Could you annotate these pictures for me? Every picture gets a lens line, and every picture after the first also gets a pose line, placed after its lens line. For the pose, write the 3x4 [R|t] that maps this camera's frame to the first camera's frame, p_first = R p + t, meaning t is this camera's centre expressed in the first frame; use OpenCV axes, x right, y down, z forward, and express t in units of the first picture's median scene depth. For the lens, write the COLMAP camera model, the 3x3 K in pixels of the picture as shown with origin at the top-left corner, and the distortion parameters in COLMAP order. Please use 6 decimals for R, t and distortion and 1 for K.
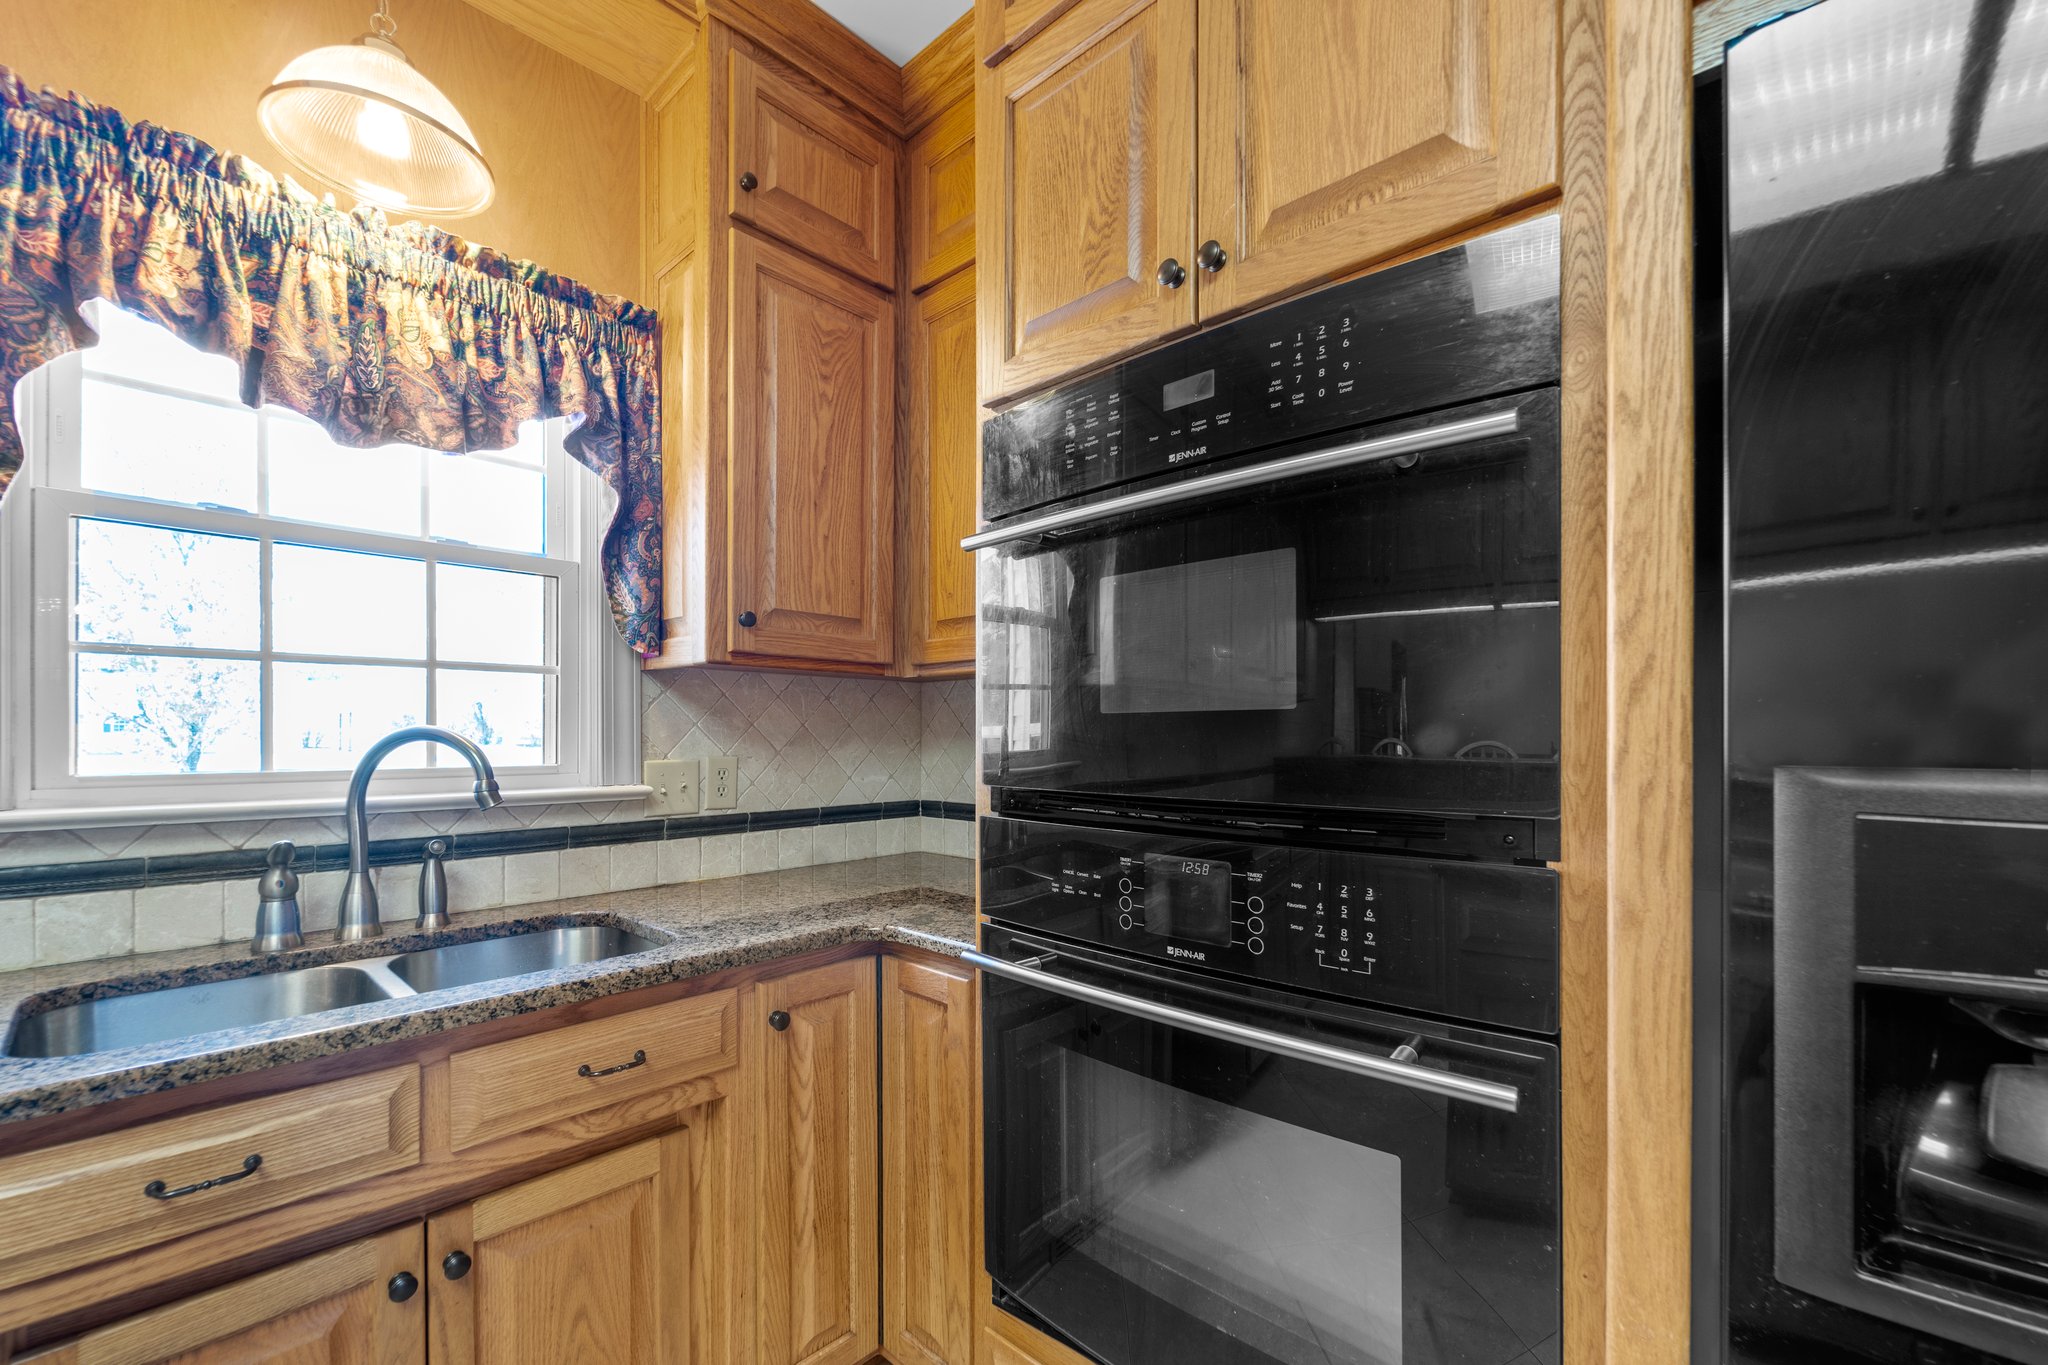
lens RADIAL K [[843.7, 0, 1043.0], [0, 843.7, 734.5], [0, 0, 1]] dist [0.000588, -0.001272]
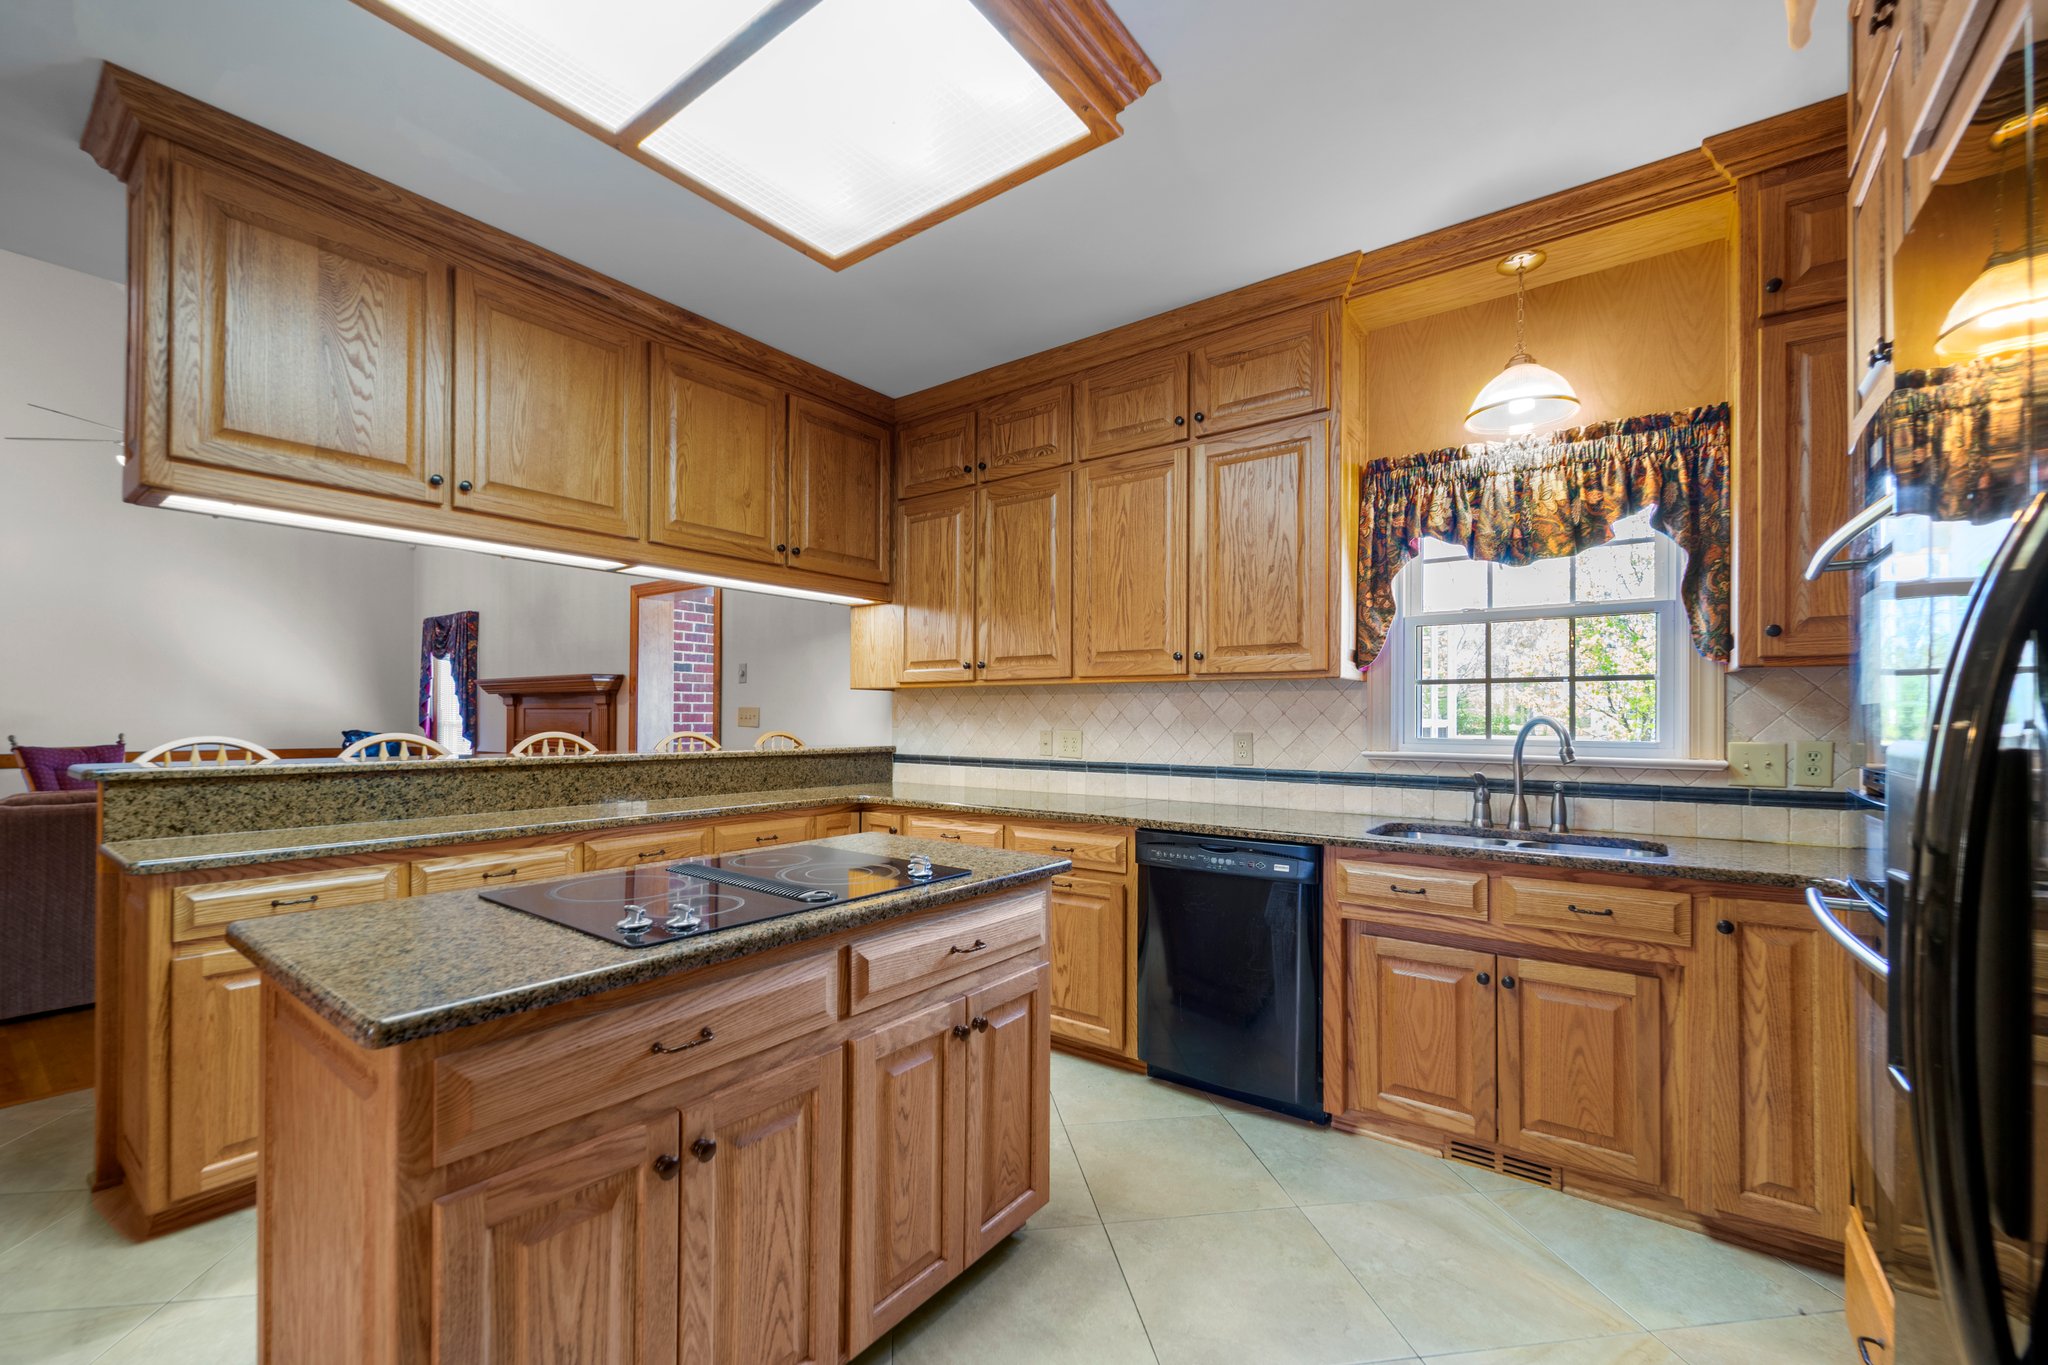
lens RADIAL K [[843.7, 0, 1000.8], [0, 843.7, 716.5], [0, 0, 1]] dist [0.000588, -0.001272]
pose [[0.091084, -0.004223, -0.995834, 0.913516], [-0.004920, 0.999977, -0.004691, 0.004084], [0.995831, 0.005327, 0.091061, -0.303598]]
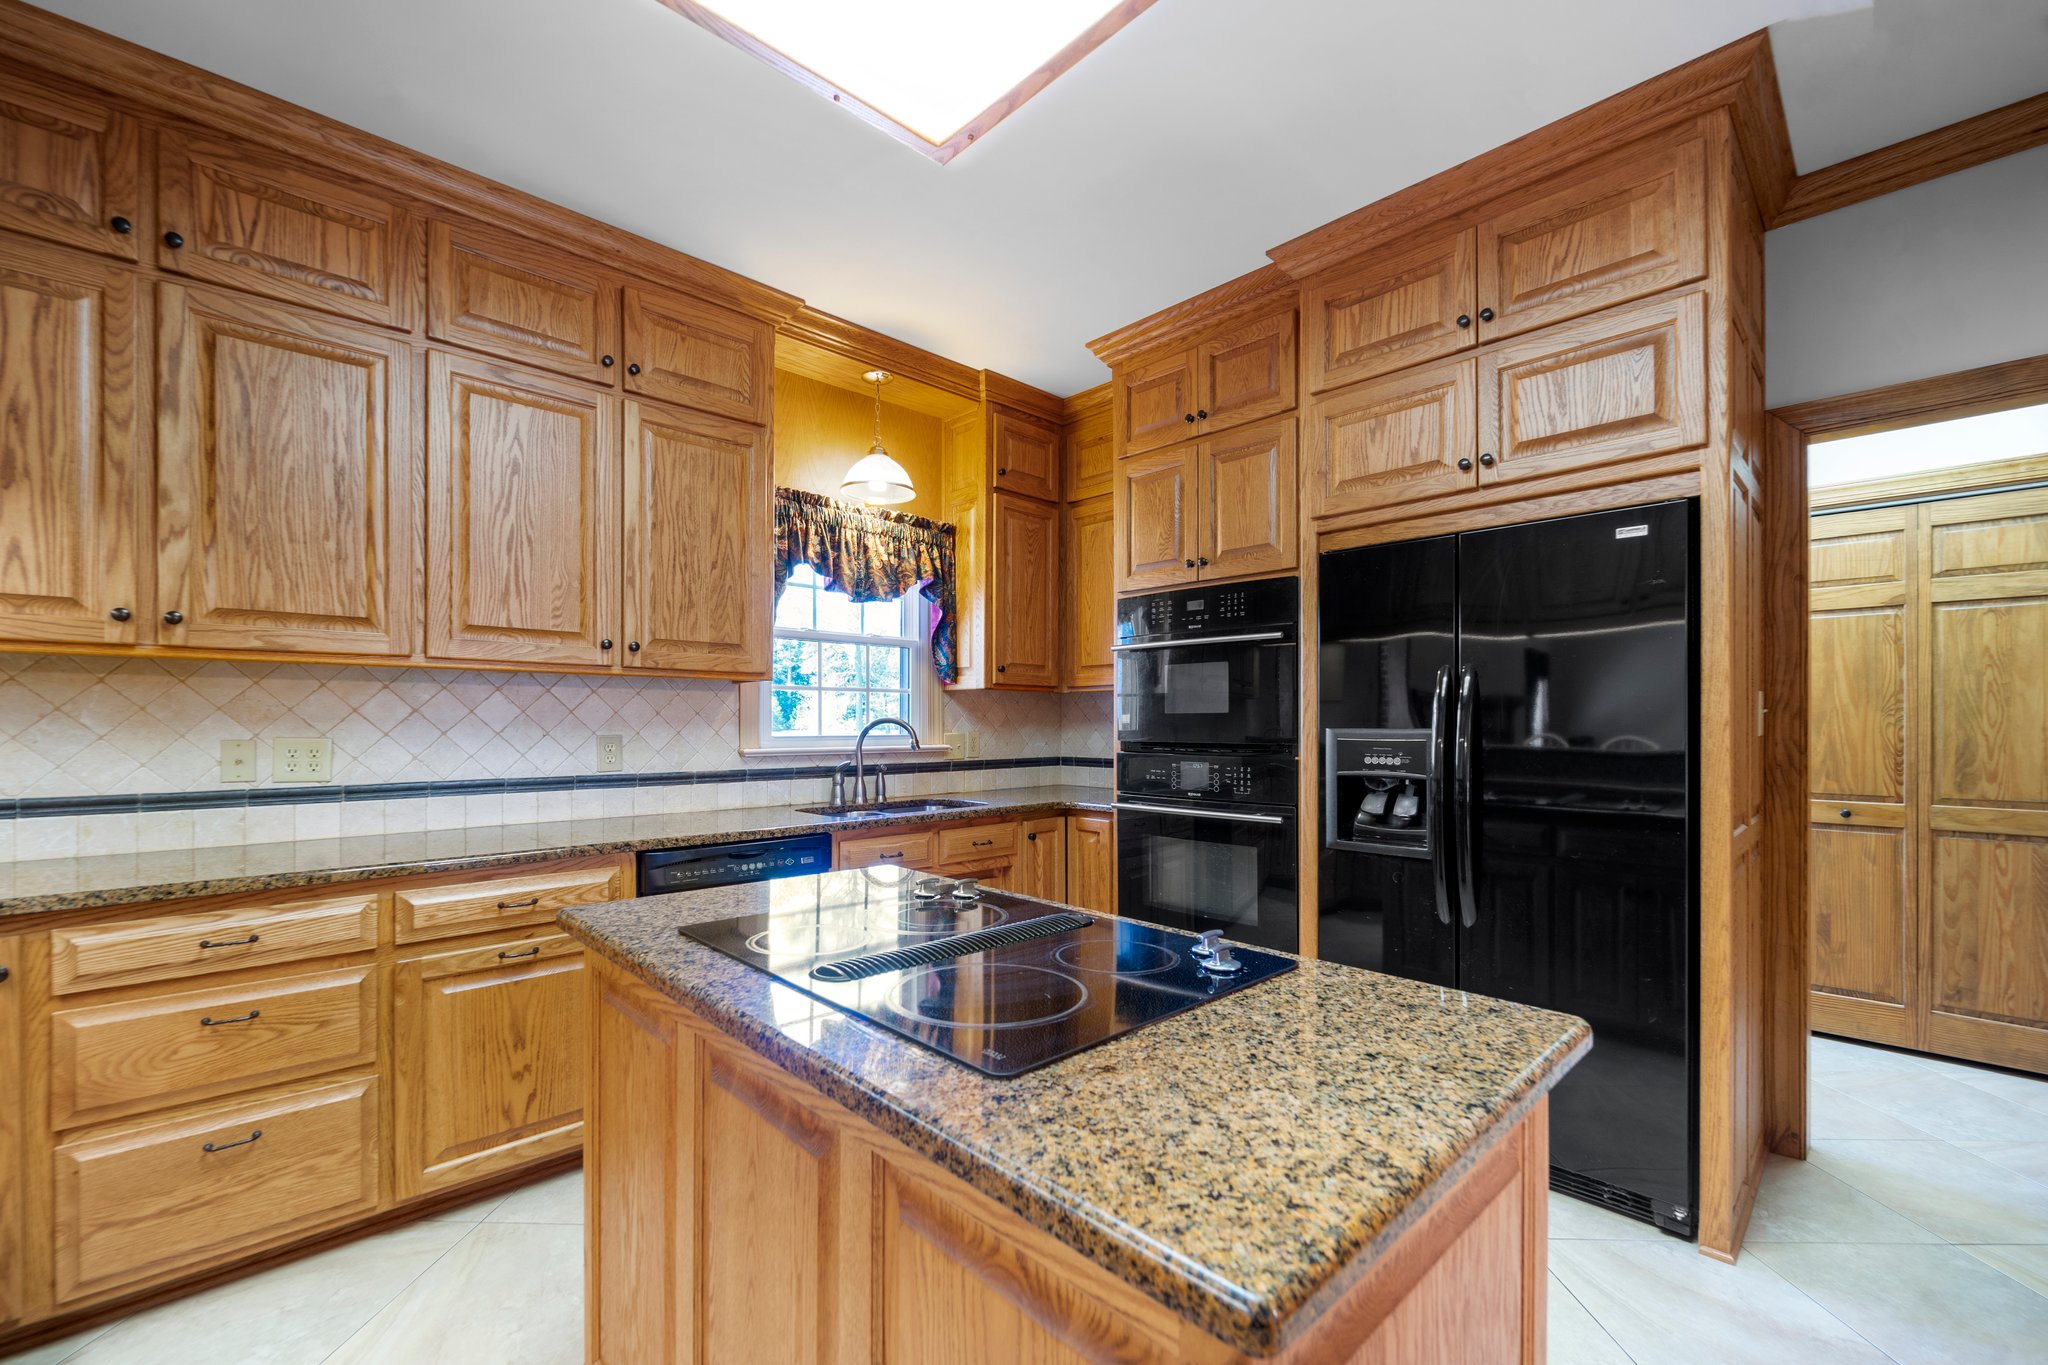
lens RADIAL K [[843.7, 0, 1052.2], [0, 843.7, 720.3], [0, 0, 1]] dist [0.000588, -0.001272]
pose [[0.999125, 0.000133, -0.041826, -0.143492], [-0.000206, 0.999998, -0.001756, 0.002799], [0.041826, 0.001763, 0.999123, -1.381506]]
